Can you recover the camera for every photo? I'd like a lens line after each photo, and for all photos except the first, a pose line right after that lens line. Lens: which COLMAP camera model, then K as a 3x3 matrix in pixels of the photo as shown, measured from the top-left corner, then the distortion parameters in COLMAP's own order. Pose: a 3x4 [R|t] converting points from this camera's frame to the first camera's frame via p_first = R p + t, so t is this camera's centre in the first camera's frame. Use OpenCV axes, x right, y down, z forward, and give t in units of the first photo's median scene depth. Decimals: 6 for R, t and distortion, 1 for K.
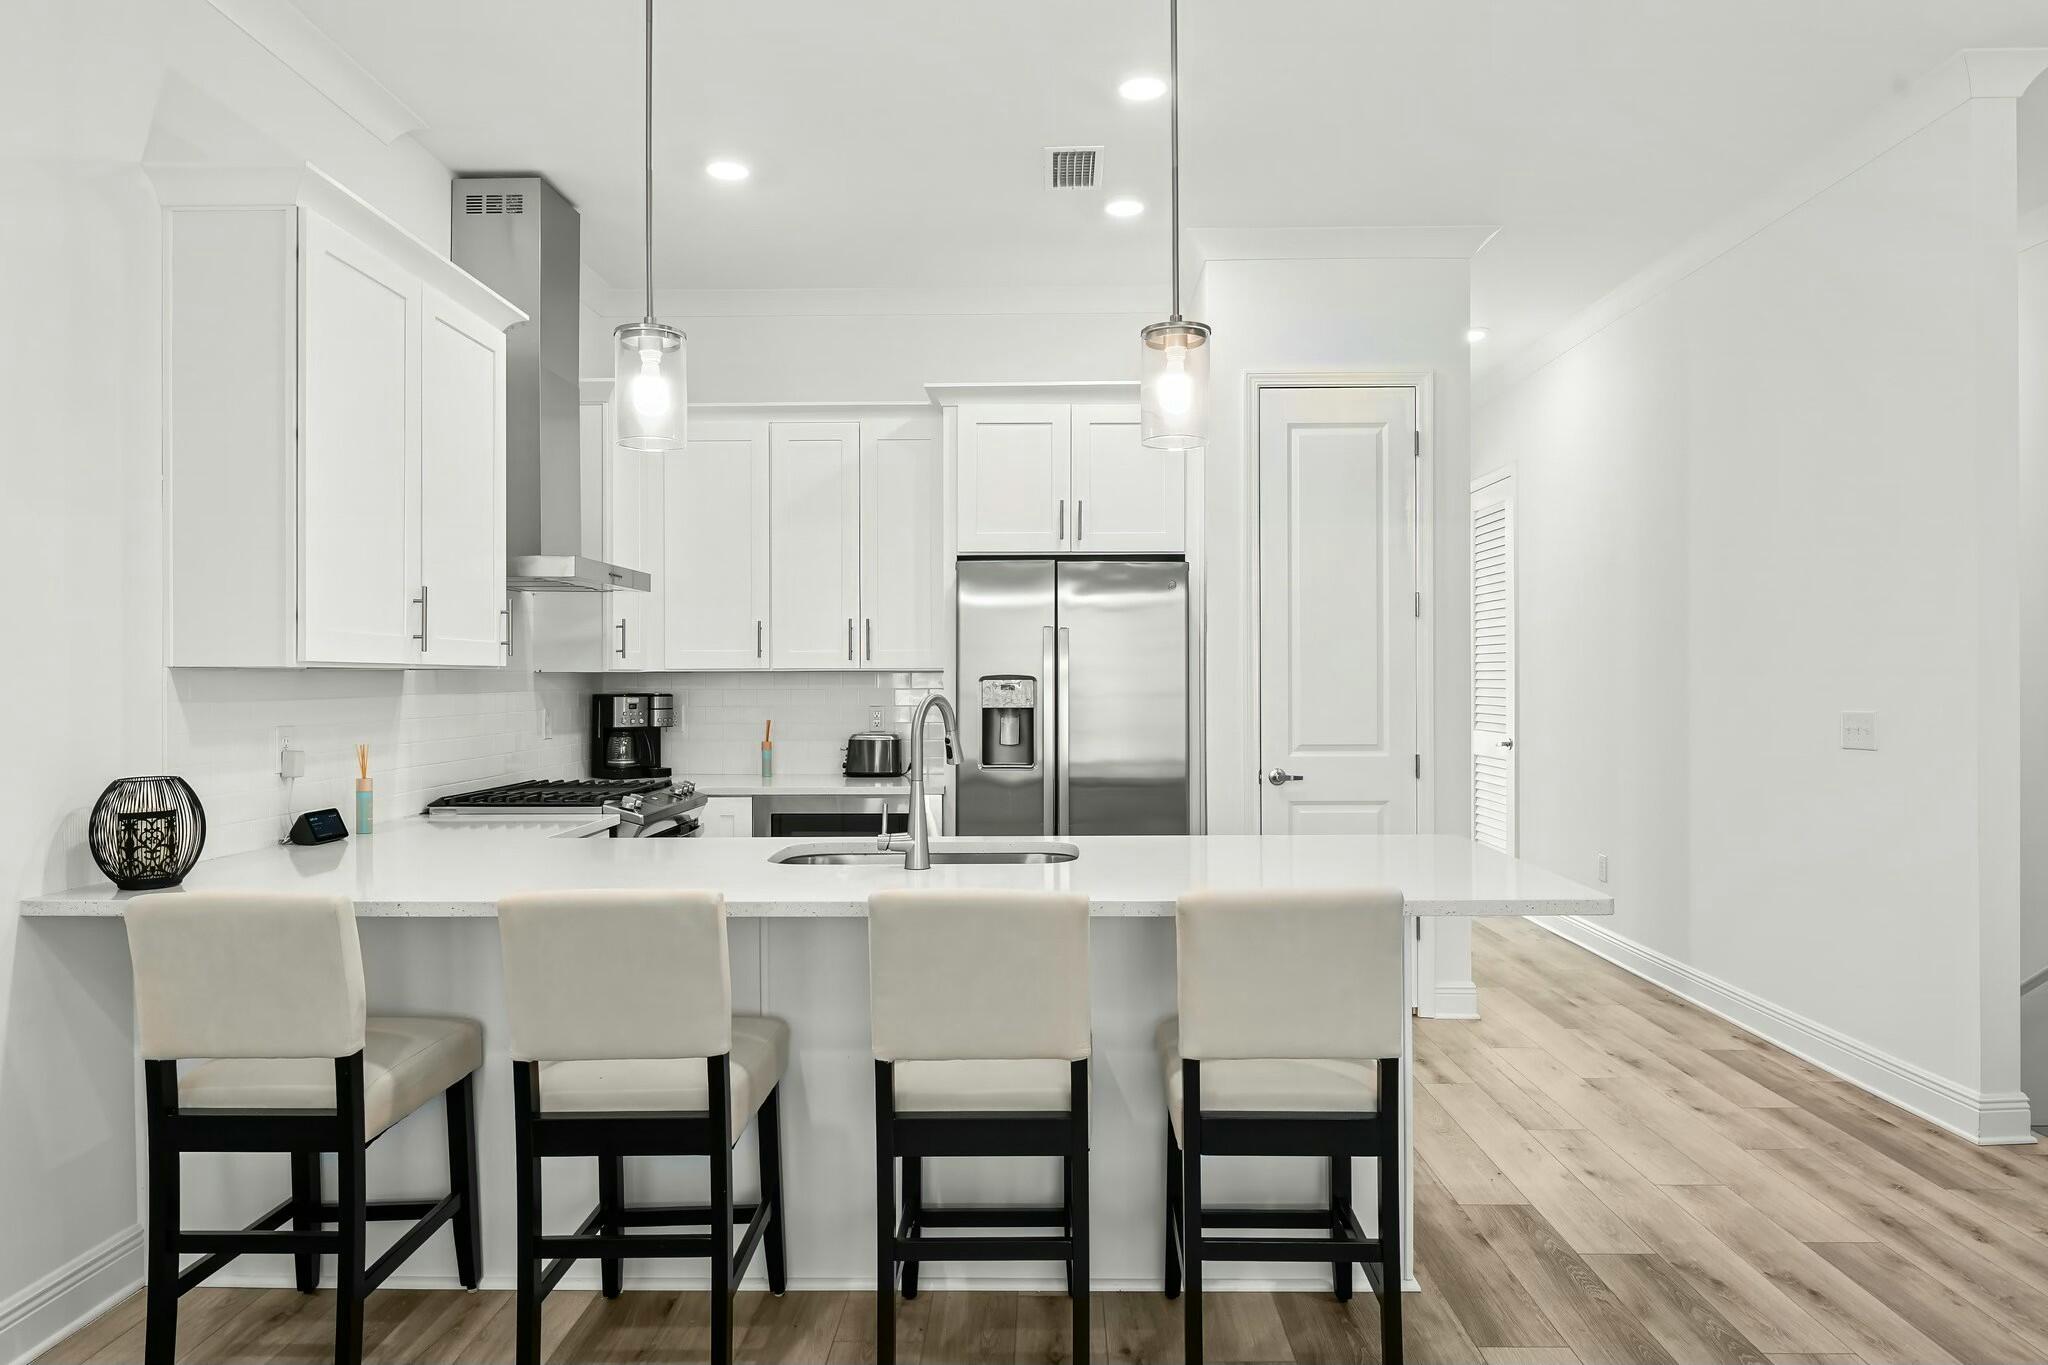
lens RADIAL K [[1250.9, 0, 1031.1], [0, 1250.9, 681.0], [0, 0, 1]] dist [-0.004232, -0.000404]
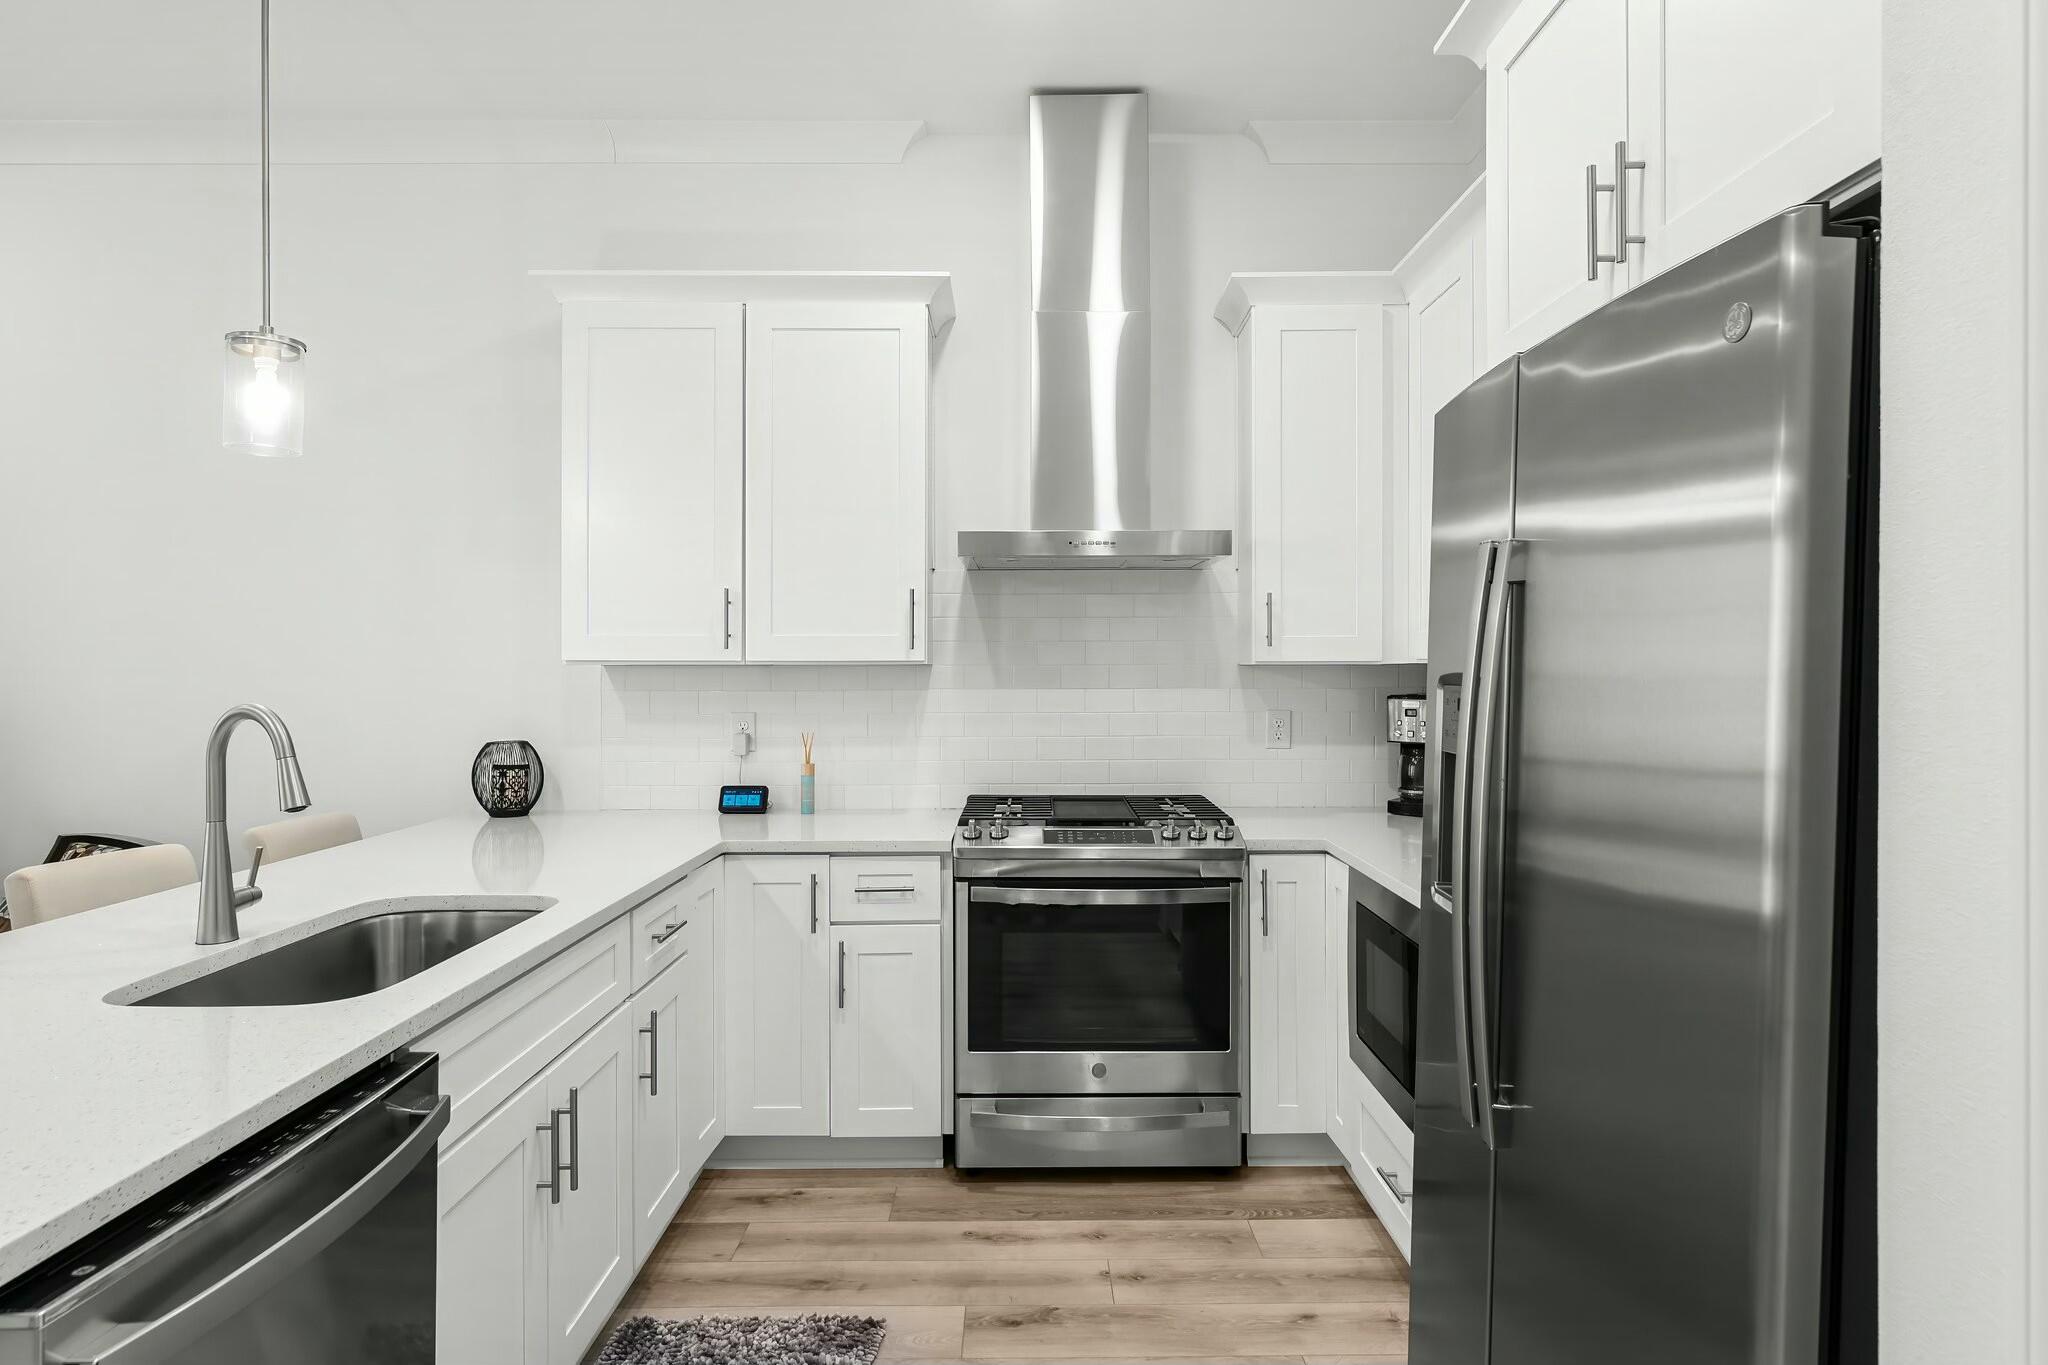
lens RADIAL K [[1125.9, 0, 1034.4], [0, 1125.9, 674.5], [0, 0, 1]] dist [0.000307, -0.001586]
pose [[0.030058, 0.009065, -0.999507, 0.388757], [-0.001300, 0.999958, 0.009030, -0.008393], [0.999547, 0.001028, 0.030068, 0.975602]]
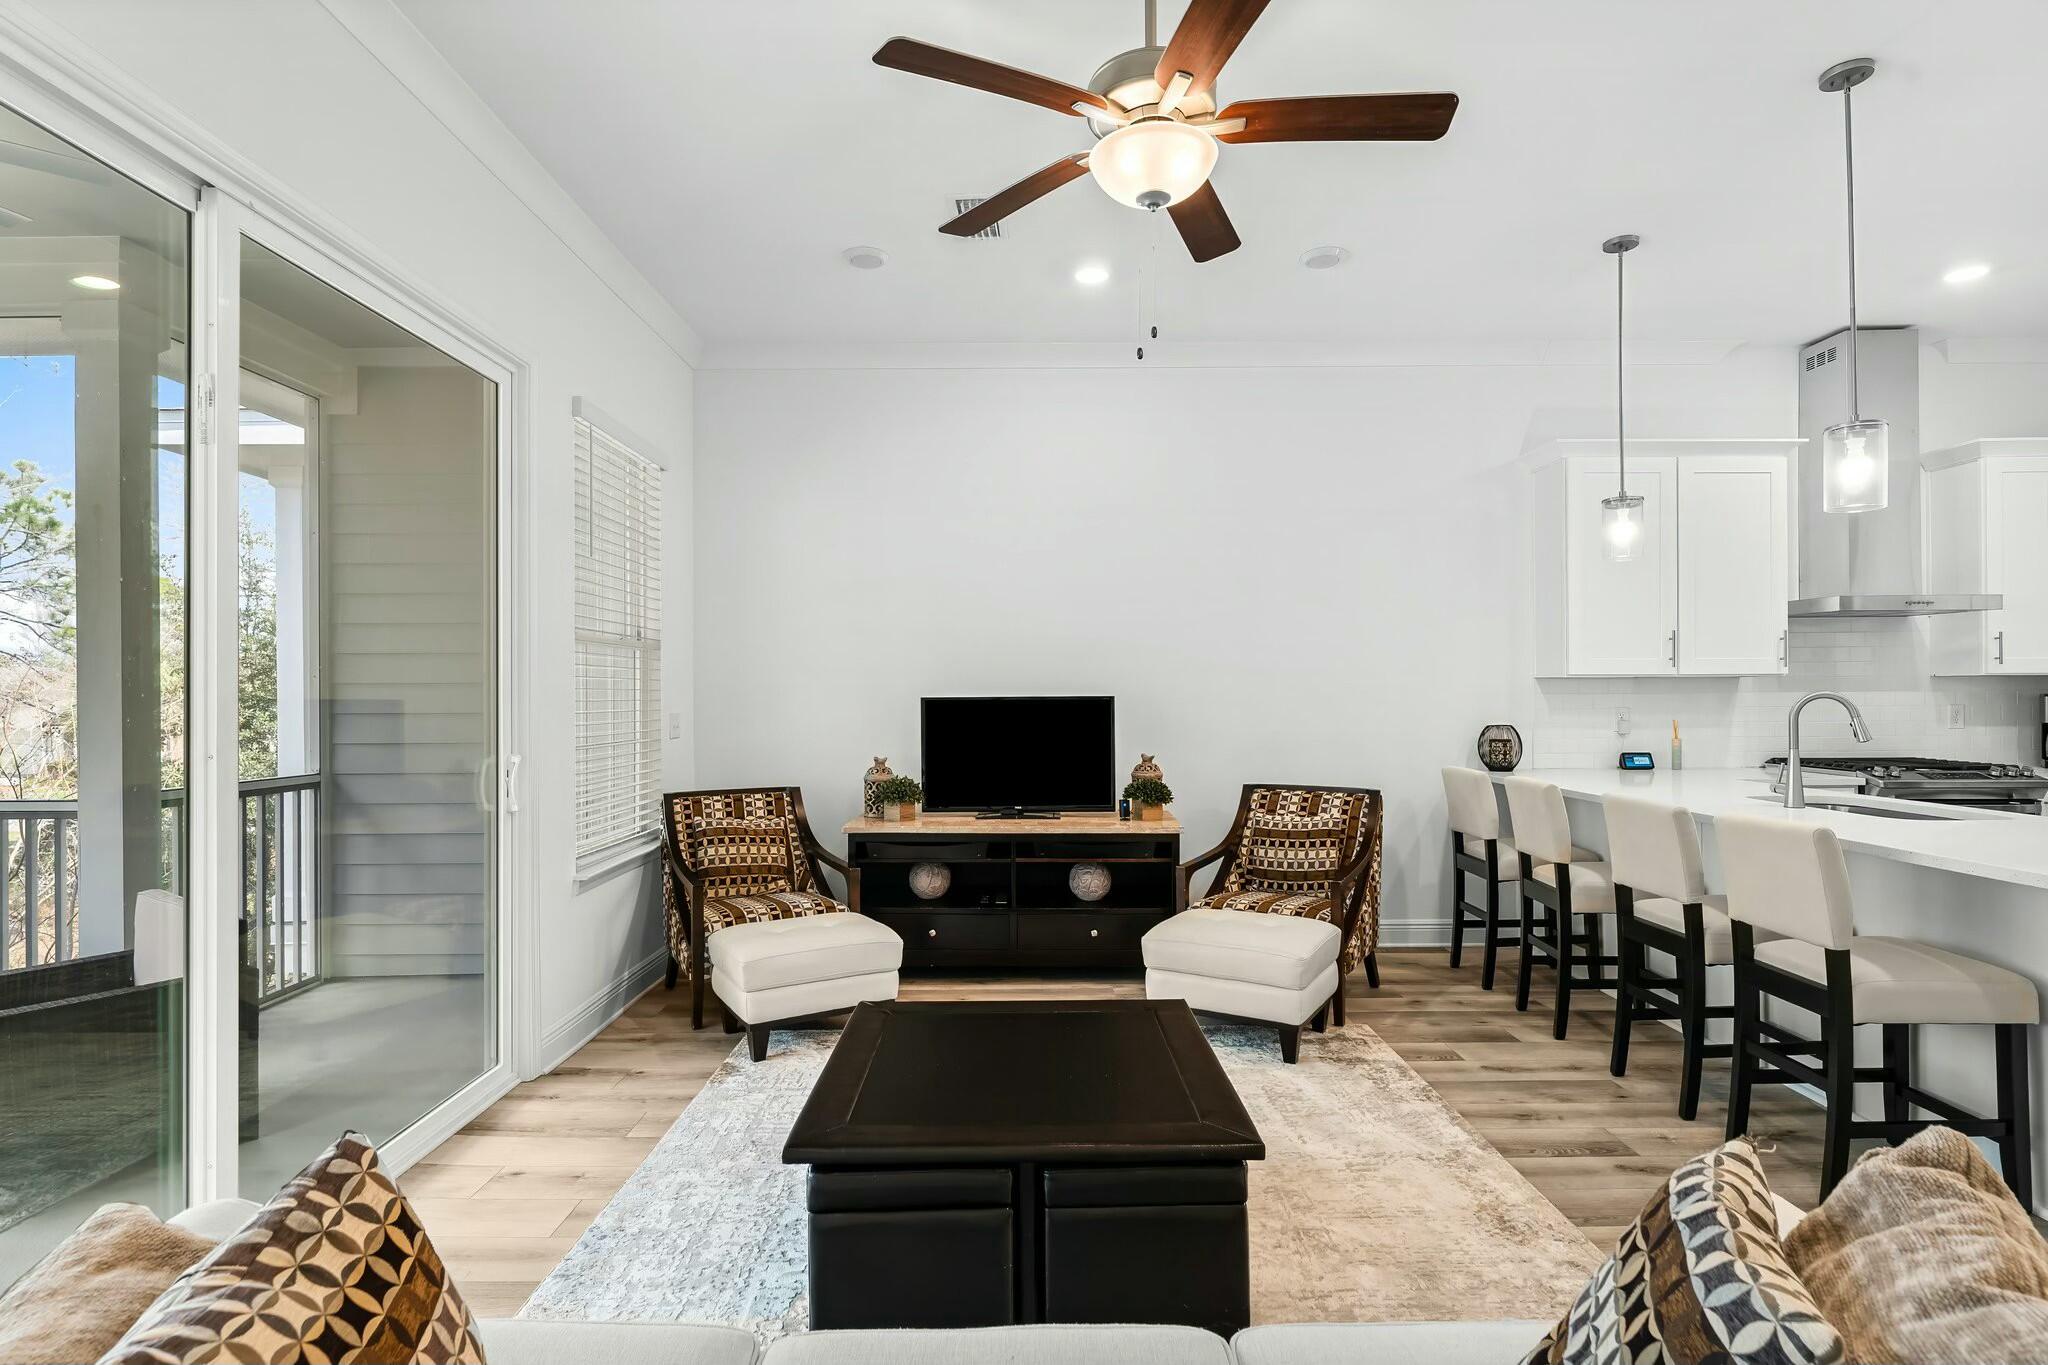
lens RADIAL K [[1006.3, 0, 1019.1], [0, 1006.3, 686.4], [0, 0, 1]] dist [-0.005360, -0.000093]
pose [[0.016462, -0.001651, -0.999863, 0.731632], [0.002582, 0.999995, -0.001608, 0.003115], [0.999861, -0.002555, 0.016466, 0.034950]]
